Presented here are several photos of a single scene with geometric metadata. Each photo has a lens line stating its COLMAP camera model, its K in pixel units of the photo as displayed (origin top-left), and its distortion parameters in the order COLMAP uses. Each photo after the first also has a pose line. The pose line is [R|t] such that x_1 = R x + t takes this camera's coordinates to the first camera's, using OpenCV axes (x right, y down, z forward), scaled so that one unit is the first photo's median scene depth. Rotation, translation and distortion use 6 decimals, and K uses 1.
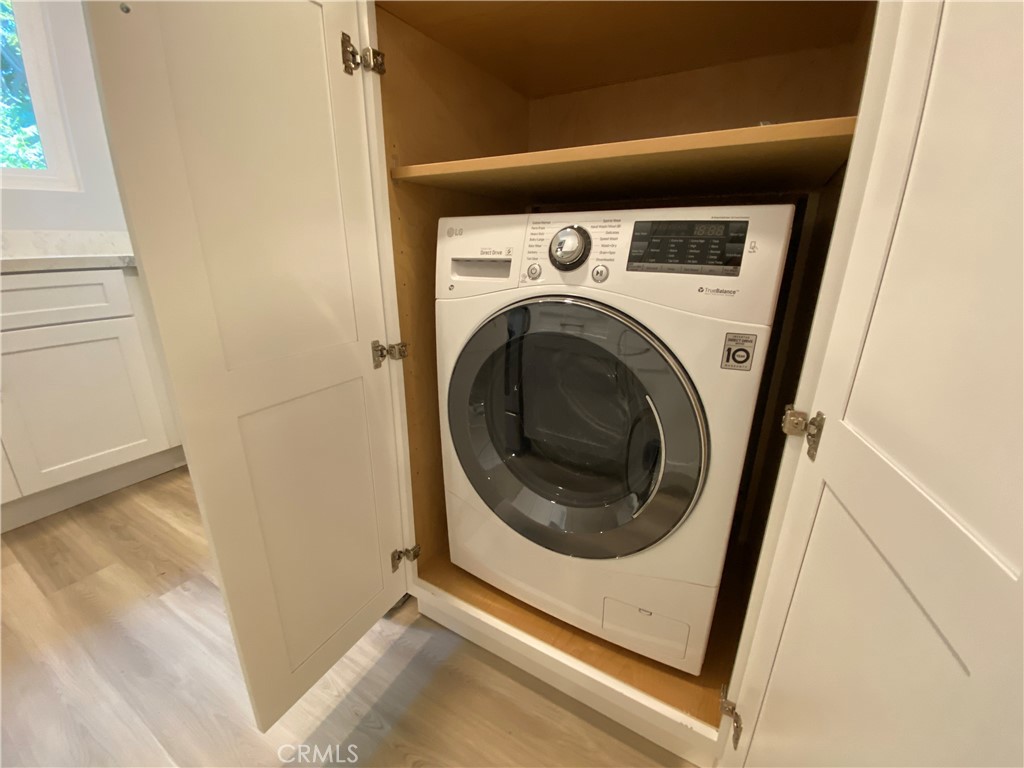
lens RADIAL K [[422.2, 0, 489.4], [0, 422.2, 384.4], [0, 0, 1]] dist [0.006774, -0.006501]
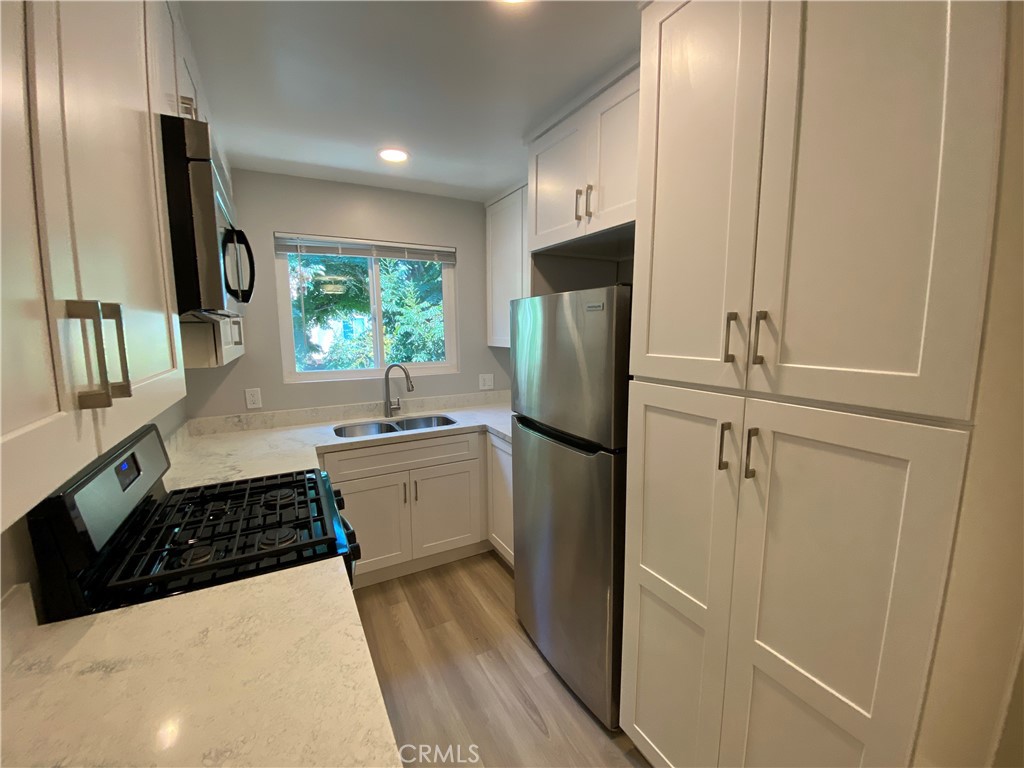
lens RADIAL K [[422.2, 0, 508.9], [0, 422.2, 379.3], [0, 0, 1]] dist [0.006774, -0.006501]
pose [[0.863897, 0.056504, -0.500490, 0.081873], [-0.143605, 0.980074, -0.137230, -0.302111], [0.482763, 0.190425, 0.854797, -0.483518]]
